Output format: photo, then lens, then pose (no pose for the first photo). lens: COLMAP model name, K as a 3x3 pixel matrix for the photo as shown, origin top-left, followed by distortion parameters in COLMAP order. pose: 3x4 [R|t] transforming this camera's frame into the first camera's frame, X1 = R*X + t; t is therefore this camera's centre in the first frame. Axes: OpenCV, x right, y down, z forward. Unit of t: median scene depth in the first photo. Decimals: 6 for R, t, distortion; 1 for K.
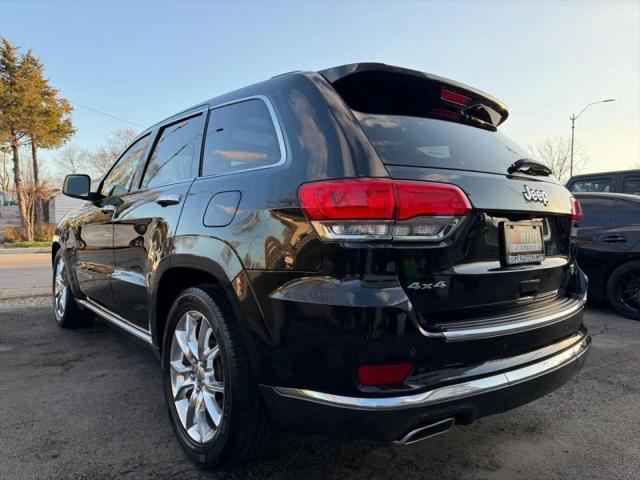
lens RADIAL K [[463.3, 0, 320.0], [0, 463.3, 240.0], [0, 0, 1]] dist [0.002696, -0.005025]
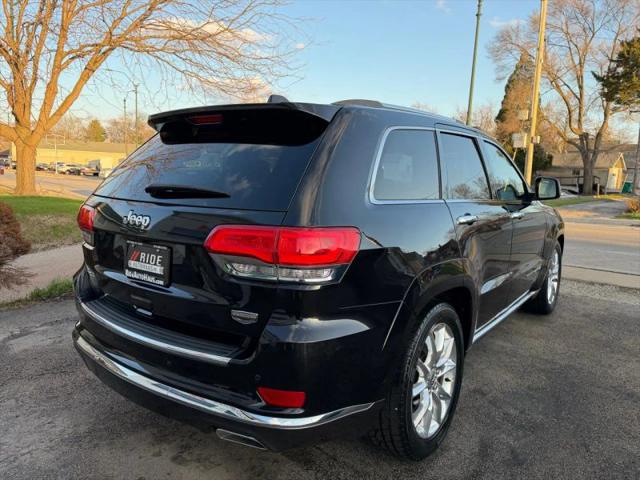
lens RADIAL K [[466.0, 0, 320.9], [0, 466.0, 234.5], [0, 0, 1]] dist [-0.002000, -0.008163]
pose [[0.213412, 0.115721, -0.970084, 1.267219], [-0.048702, 0.992986, 0.107739, -0.157409], [0.975748, 0.024252, 0.217551, 0.934059]]
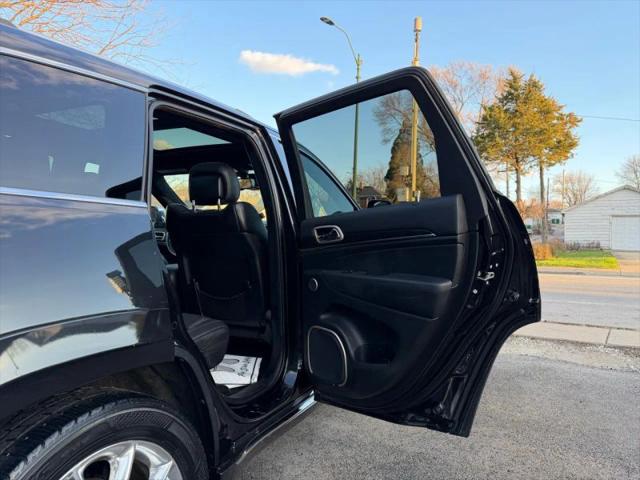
lens RADIAL K [[463.3, 0, 320.0], [0, 463.3, 240.0], [0, 0, 1]] dist [0.002696, -0.005025]
pose [[0.411851, 0.007953, -0.911216, 0.994255], [-0.038135, 0.999236, -0.008515, -0.112256], [0.910453, 0.038256, 0.411840, 1.282927]]
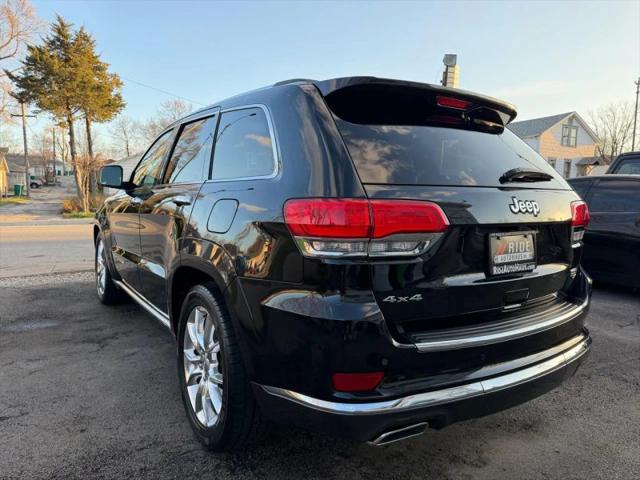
lens RADIAL K [[466.0, 0, 320.9], [0, 466.0, 234.5], [0, 0, 1]] dist [-0.002000, -0.008163]
pose [[0.995116, 0.013386, -0.097805, 0.098360], [-0.007867, 0.998366, 0.056601, -0.070557], [0.098403, -0.055555, 0.993595, -0.040892]]
